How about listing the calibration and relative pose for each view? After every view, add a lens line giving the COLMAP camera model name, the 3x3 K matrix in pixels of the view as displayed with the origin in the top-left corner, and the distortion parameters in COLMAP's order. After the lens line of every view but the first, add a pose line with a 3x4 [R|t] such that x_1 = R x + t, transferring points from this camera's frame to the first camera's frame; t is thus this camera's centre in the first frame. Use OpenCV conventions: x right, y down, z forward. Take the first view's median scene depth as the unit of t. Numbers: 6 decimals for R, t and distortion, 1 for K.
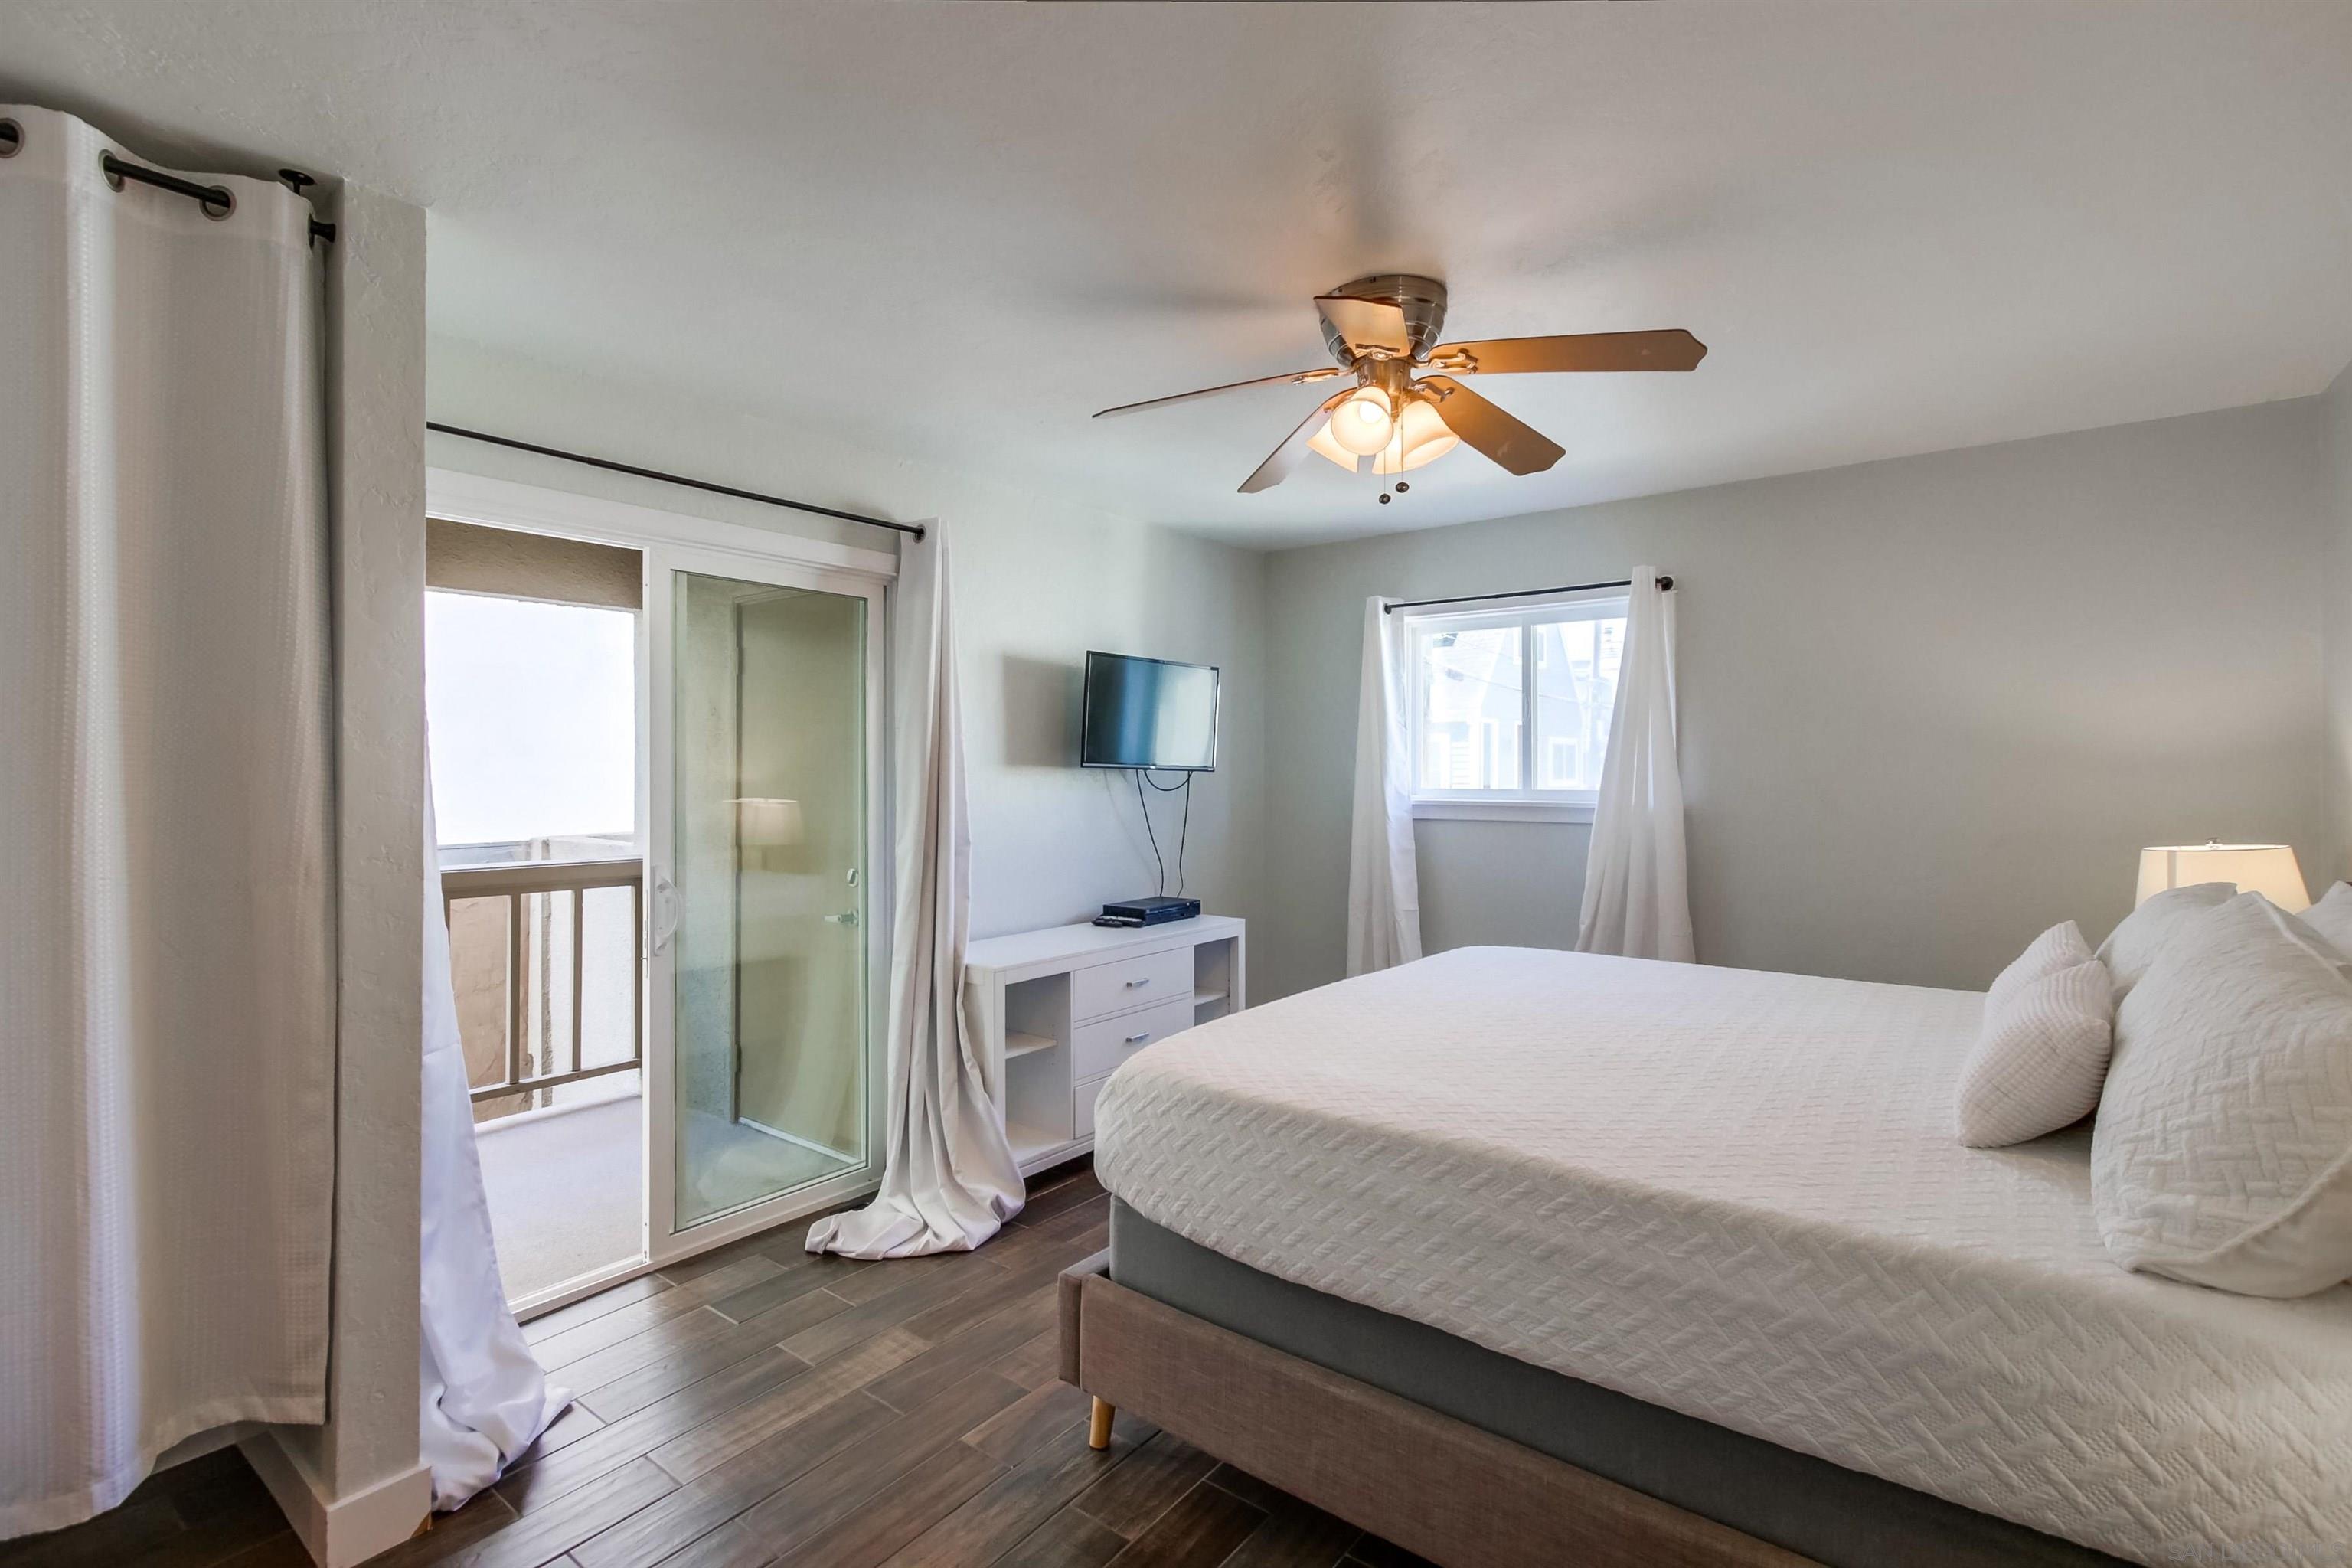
lens RADIAL K [[1096.8, 0, 1189.7], [0, 1096.8, 770.3], [0, 0, 1]] dist [0.008032, 0.002997]
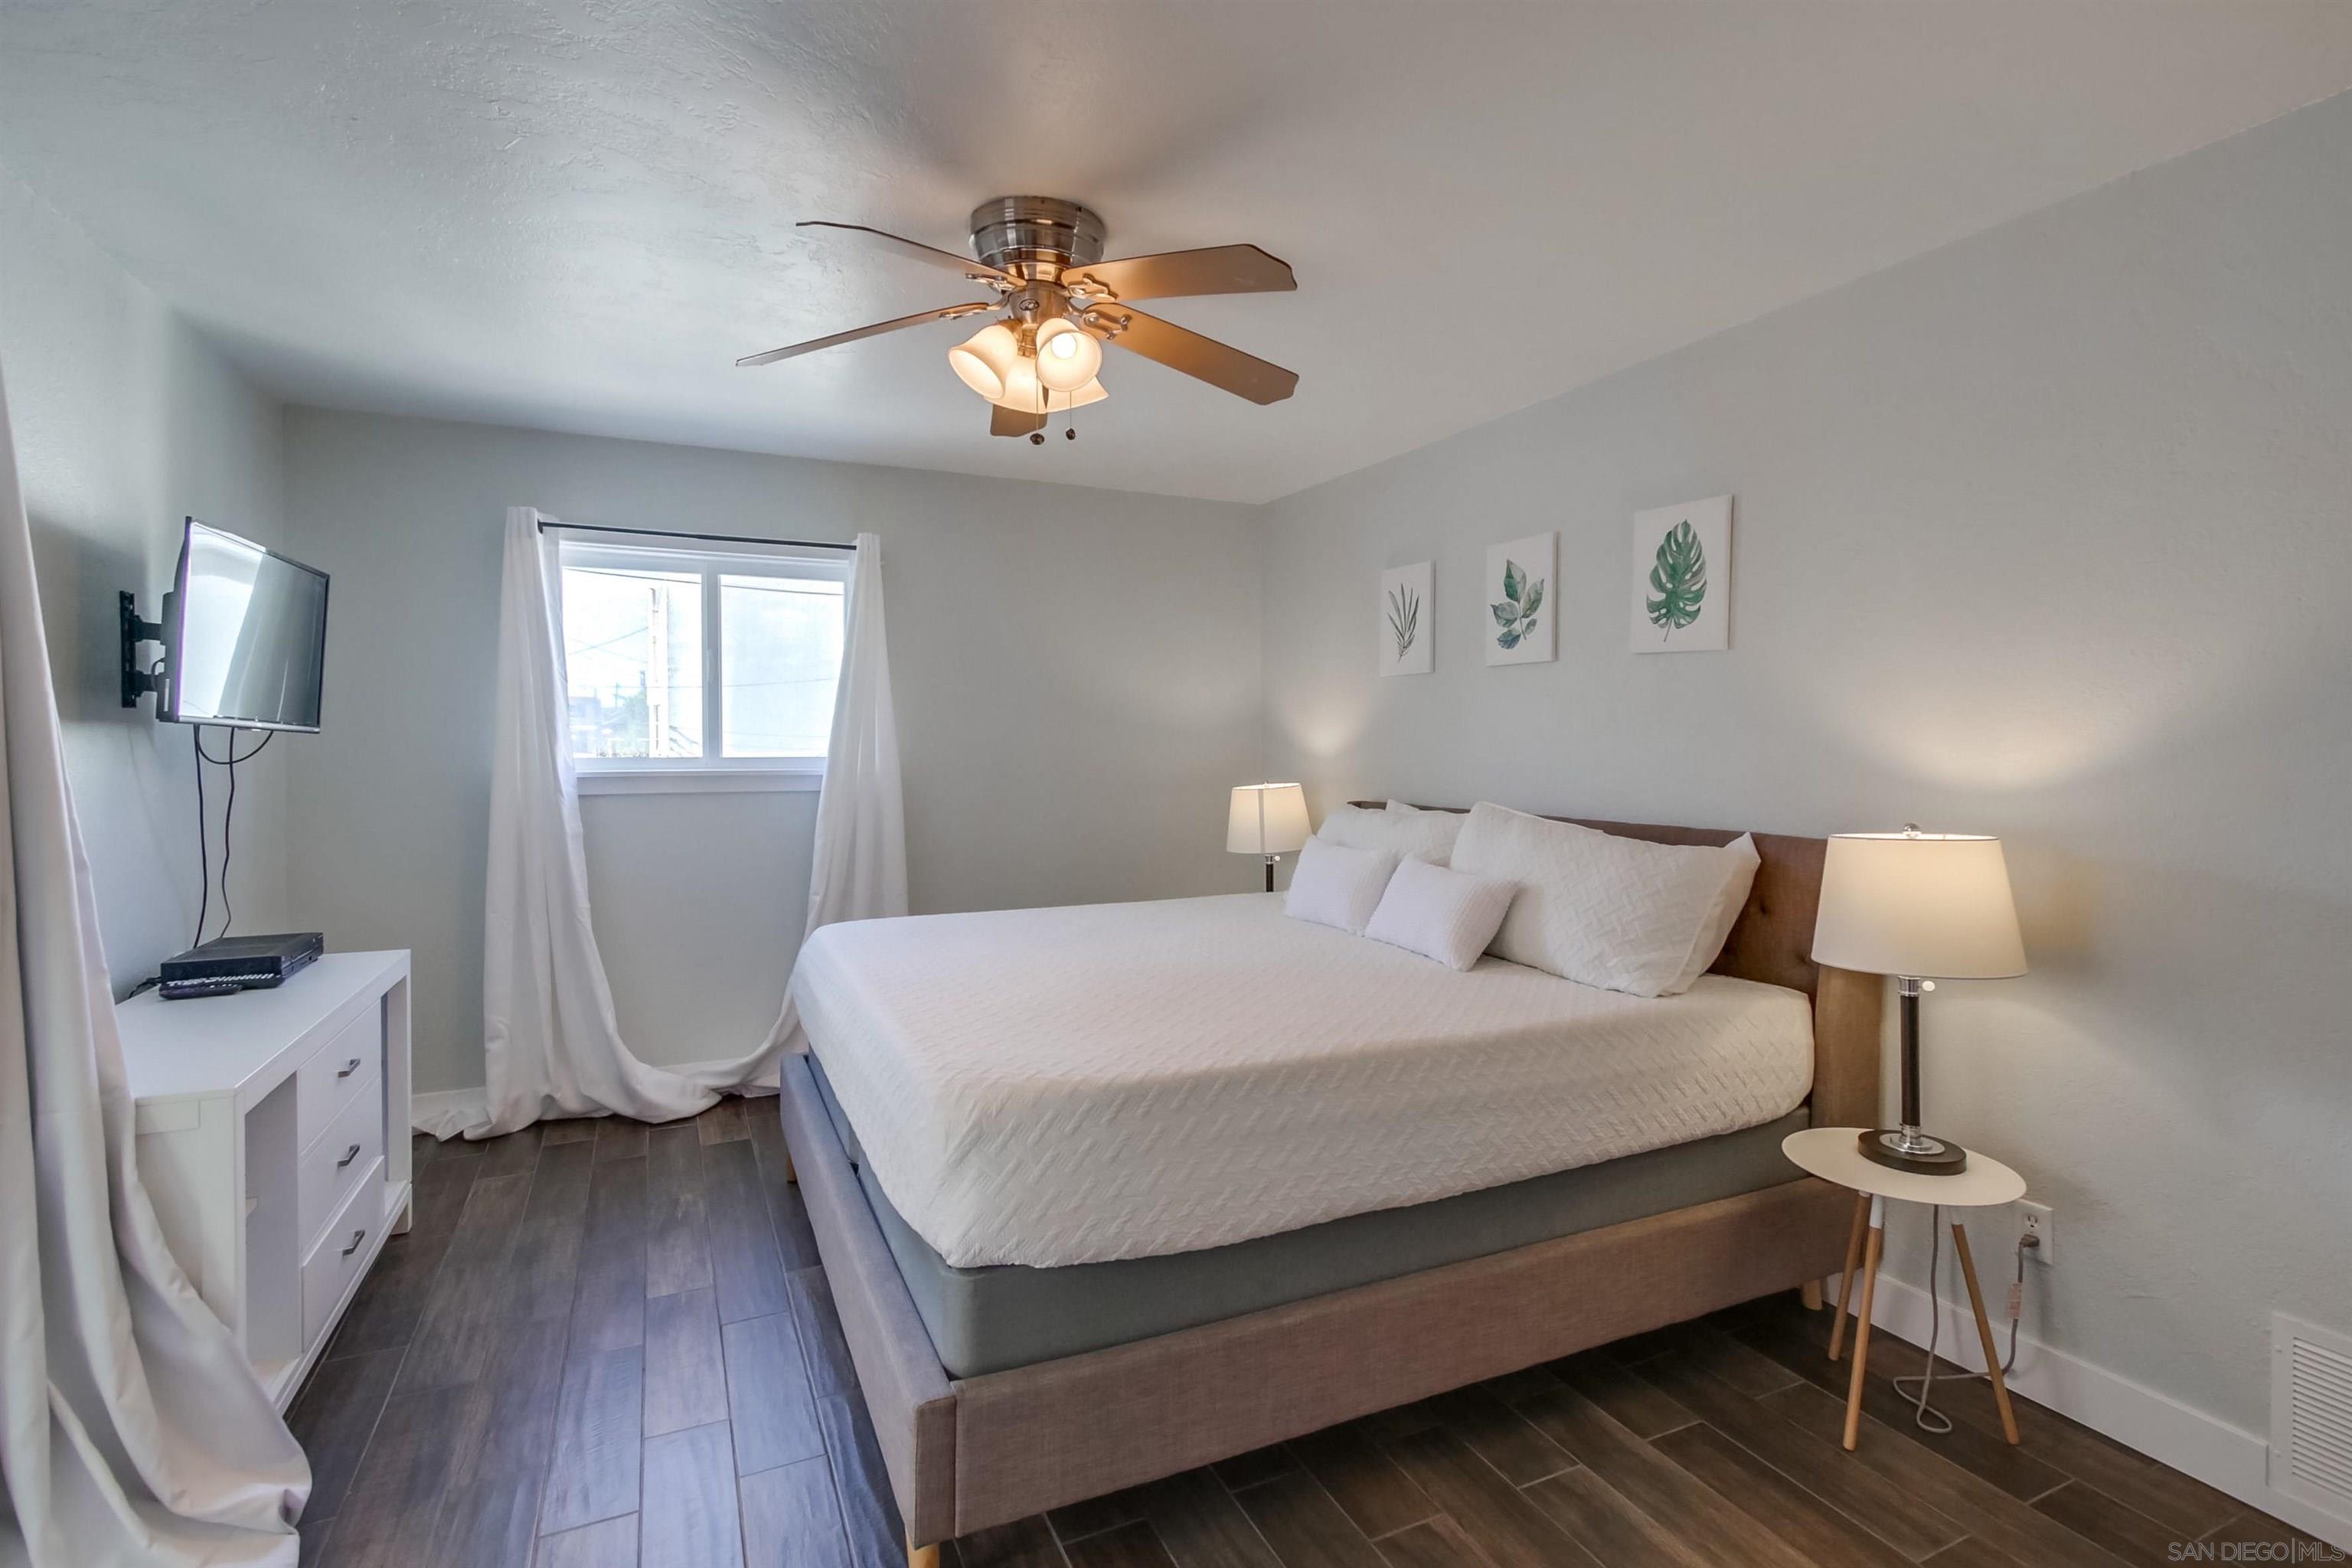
lens RADIAL K [[1096.8, 0, 1190.4], [0, 1096.8, 782.0], [0, 0, 1]] dist [0.008032, 0.002997]
pose [[0.452751, -0.026814, 0.891234, -0.452586], [-0.000814, 0.999535, 0.030486, 0.013976], [-0.891637, -0.014528, 0.452519, 0.343996]]
